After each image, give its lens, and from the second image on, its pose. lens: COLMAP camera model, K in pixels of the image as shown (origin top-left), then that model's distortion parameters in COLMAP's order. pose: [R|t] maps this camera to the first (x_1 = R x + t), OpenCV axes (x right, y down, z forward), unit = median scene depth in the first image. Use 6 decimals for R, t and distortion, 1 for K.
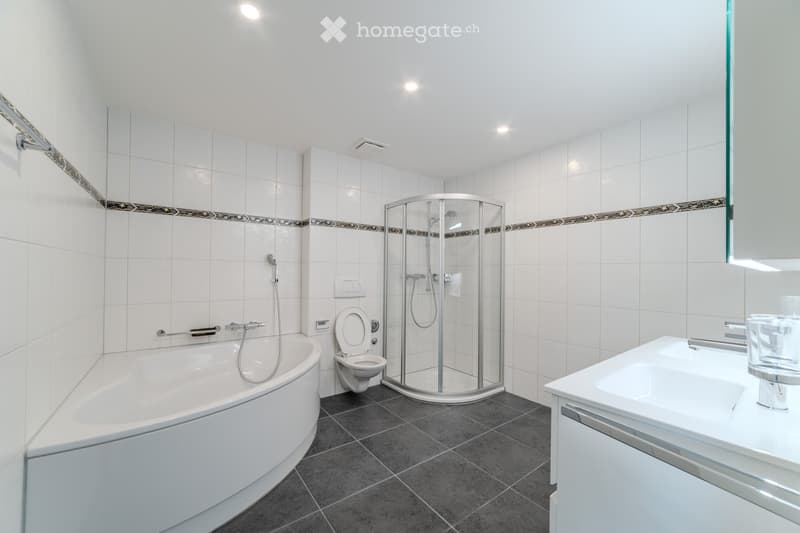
lens RADIAL K [[305.7, 0, 403.4], [0, 305.7, 271.3], [0, 0, 1]] dist [-0.009933, 0.000379]
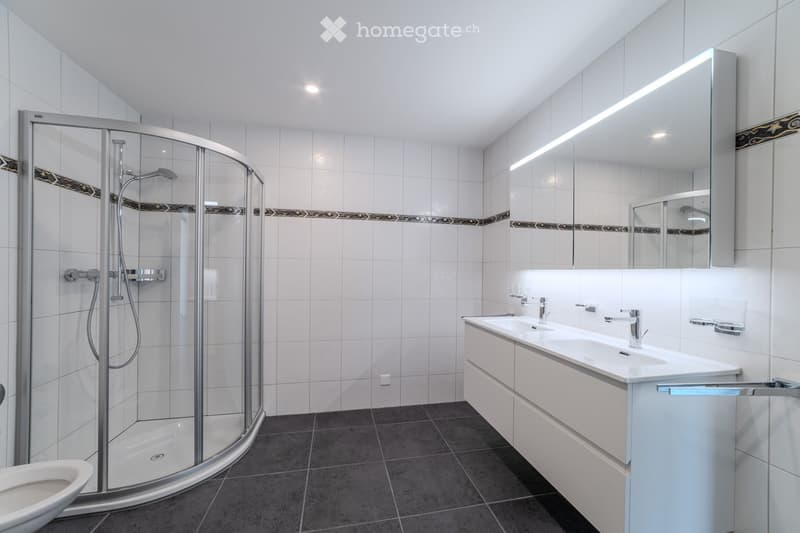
lens RADIAL K [[305.7, 0, 403.4], [0, 305.7, 271.3], [0, 0, 1]] dist [-0.009933, 0.000379]
pose [[0.423290, -0.011369, 0.905923, -0.241396], [-0.011894, 0.999765, 0.018104, -0.005445], [-0.905916, -0.018438, 0.423056, 0.359518]]
